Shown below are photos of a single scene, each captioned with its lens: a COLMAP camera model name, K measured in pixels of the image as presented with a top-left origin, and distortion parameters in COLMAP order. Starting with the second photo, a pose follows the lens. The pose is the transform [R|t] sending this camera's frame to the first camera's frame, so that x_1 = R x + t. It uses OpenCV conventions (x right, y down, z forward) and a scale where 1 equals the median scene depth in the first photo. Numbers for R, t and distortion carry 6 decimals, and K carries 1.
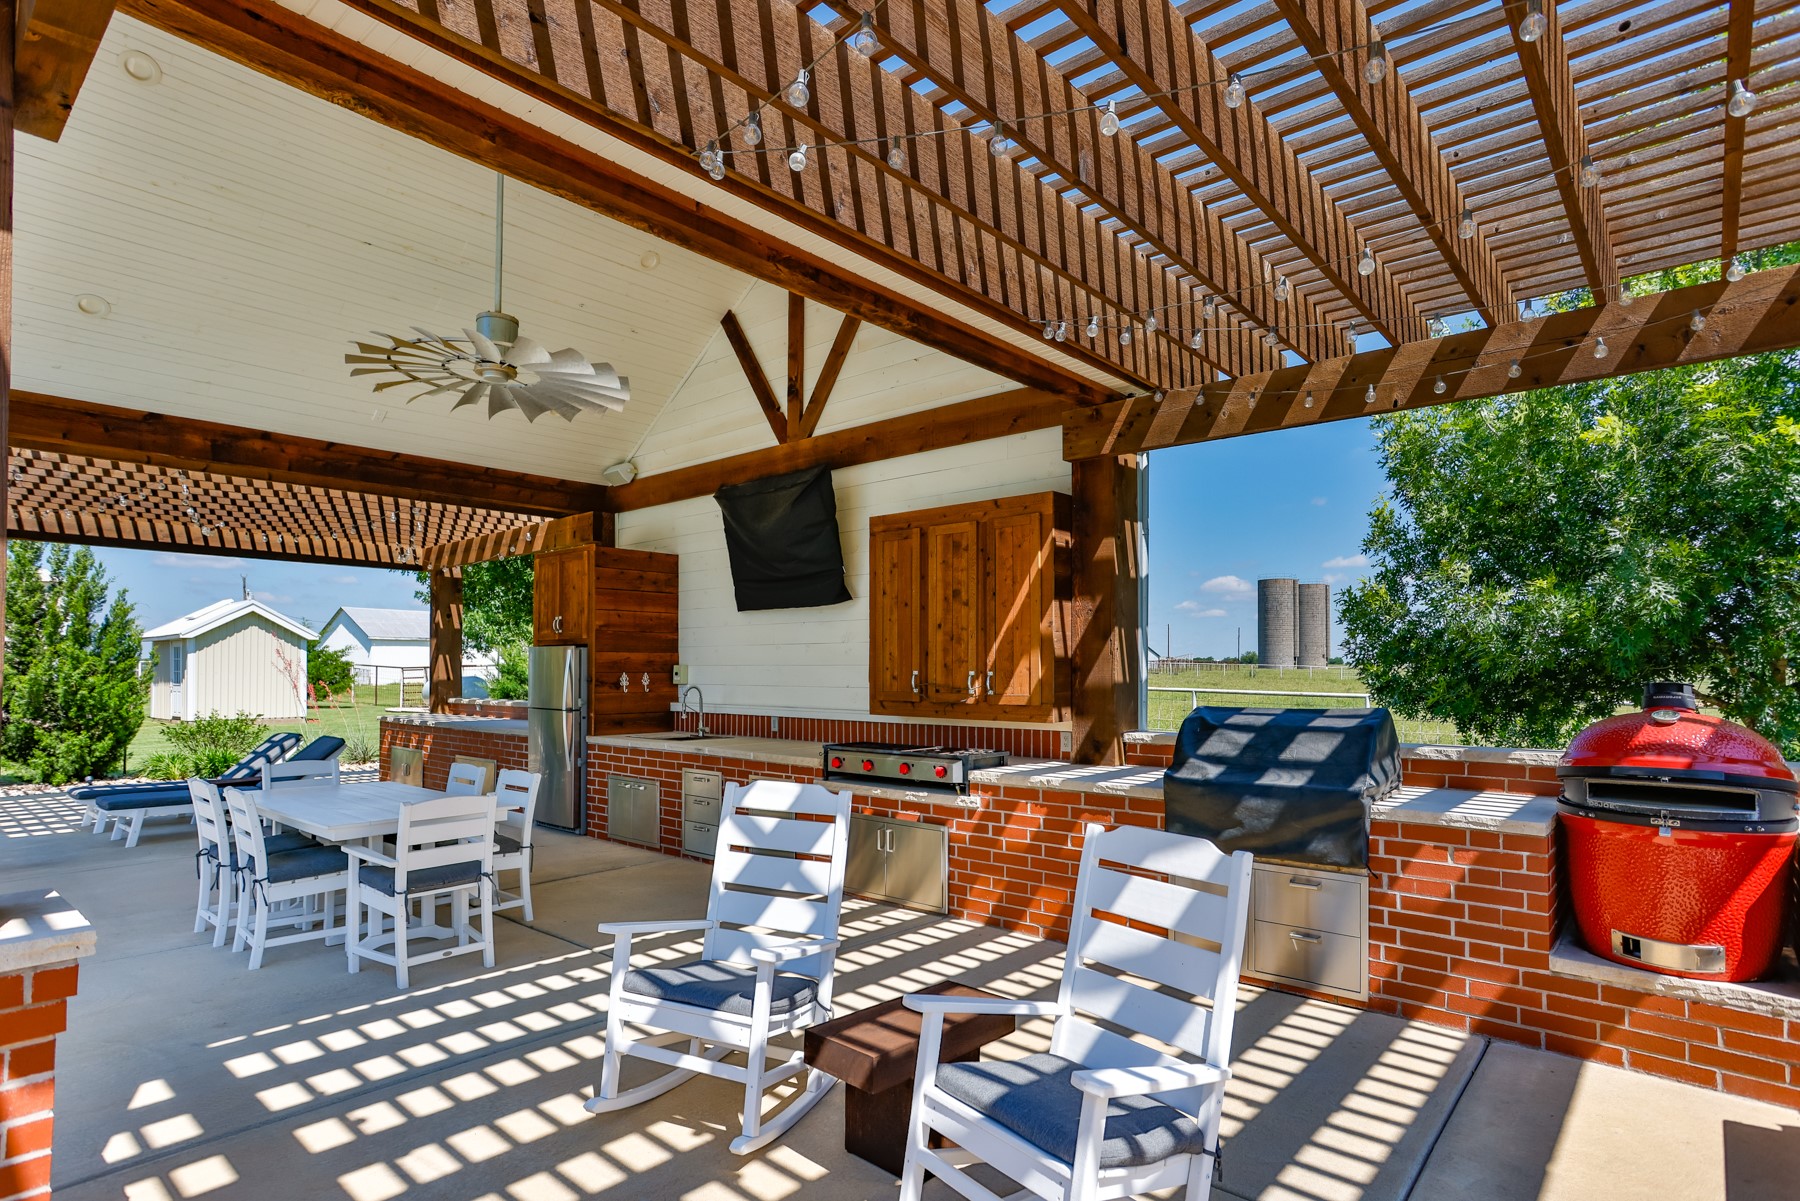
lens RADIAL K [[895.3, 0, 919.8], [0, 895.3, 663.7], [0, 0, 1]] dist [-0.018247, 0.011206]
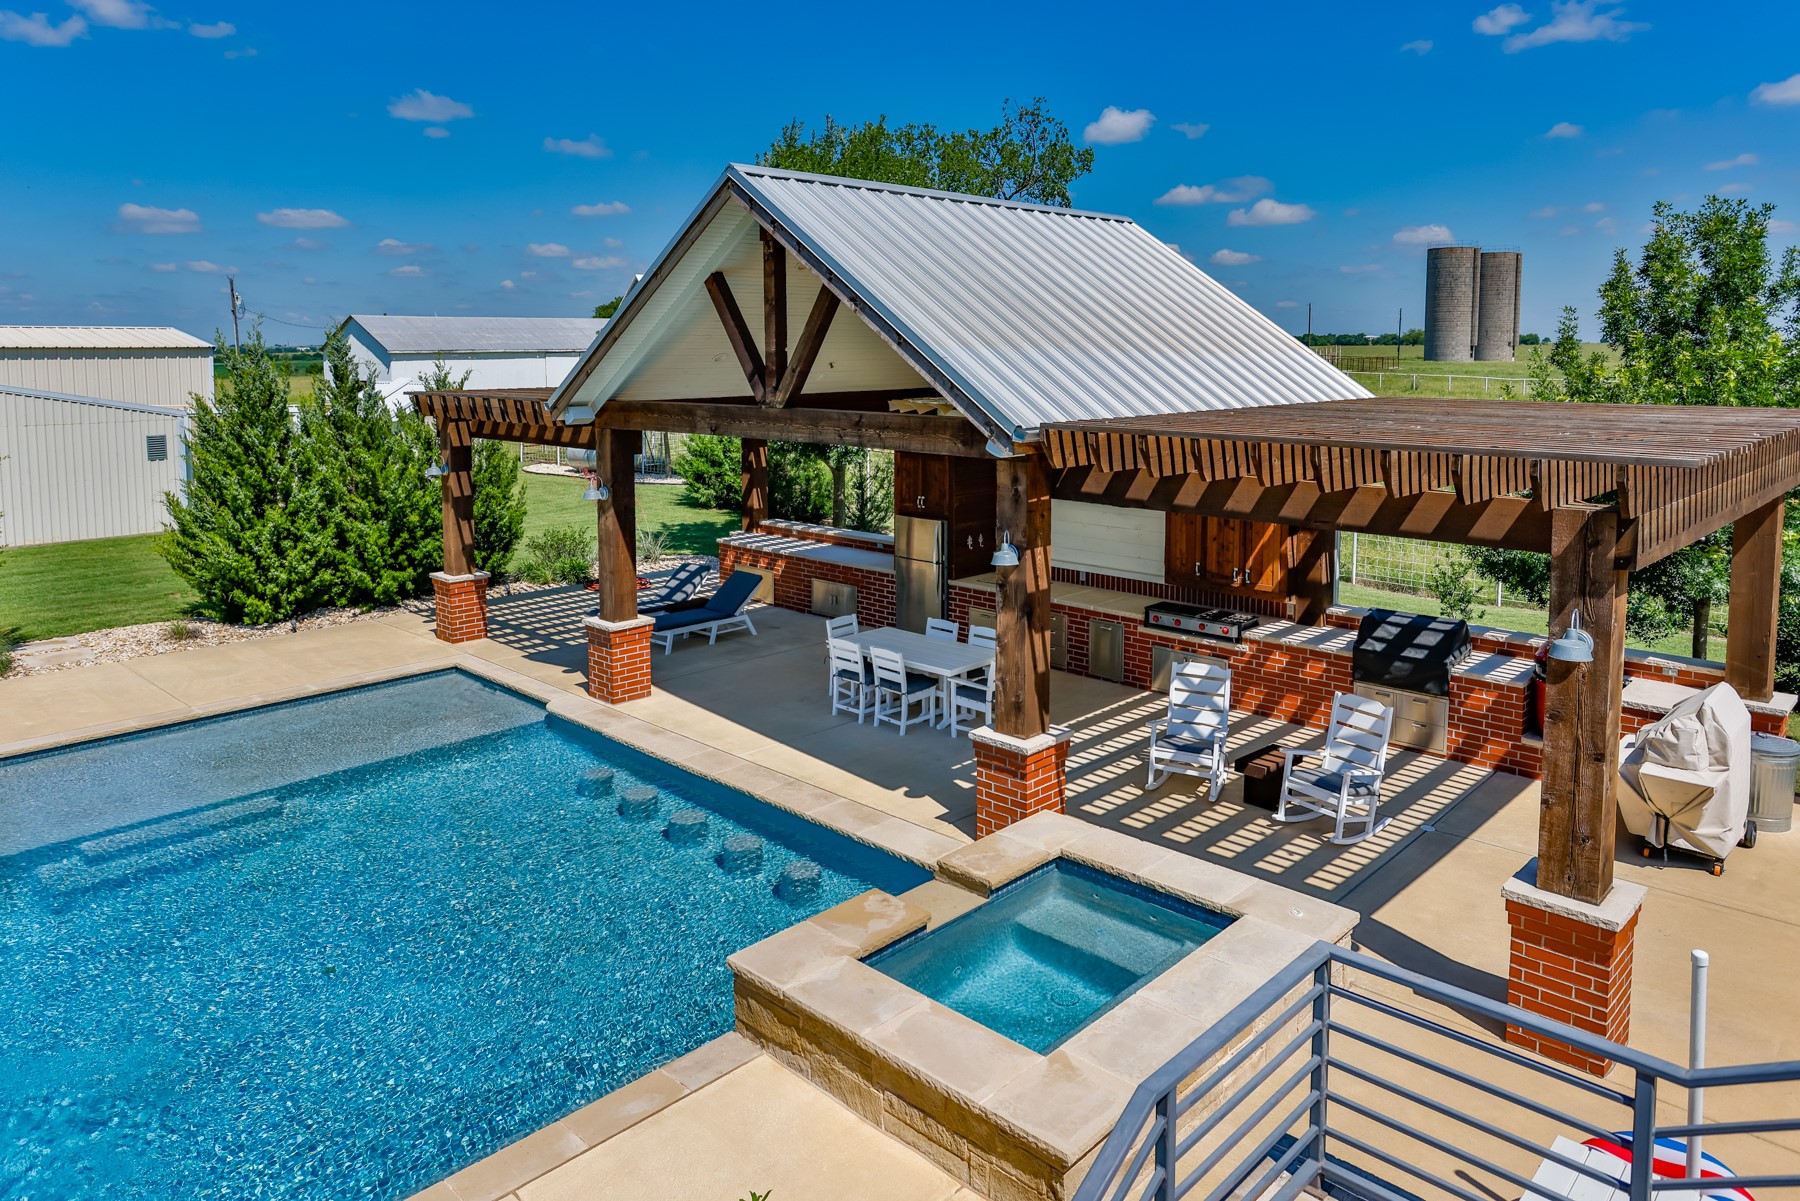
lens RADIAL K [[1180.1, 0, 890.7], [0, 1180.1, 443.1], [0, 0, 1]] dist [-0.009455, -0.001715]
pose [[0.997986, -0.000302, -0.063431, -0.533413], [0.006509, 0.995197, 0.097678, -0.528353], [0.063097, -0.097895, 0.993195, -1.473607]]
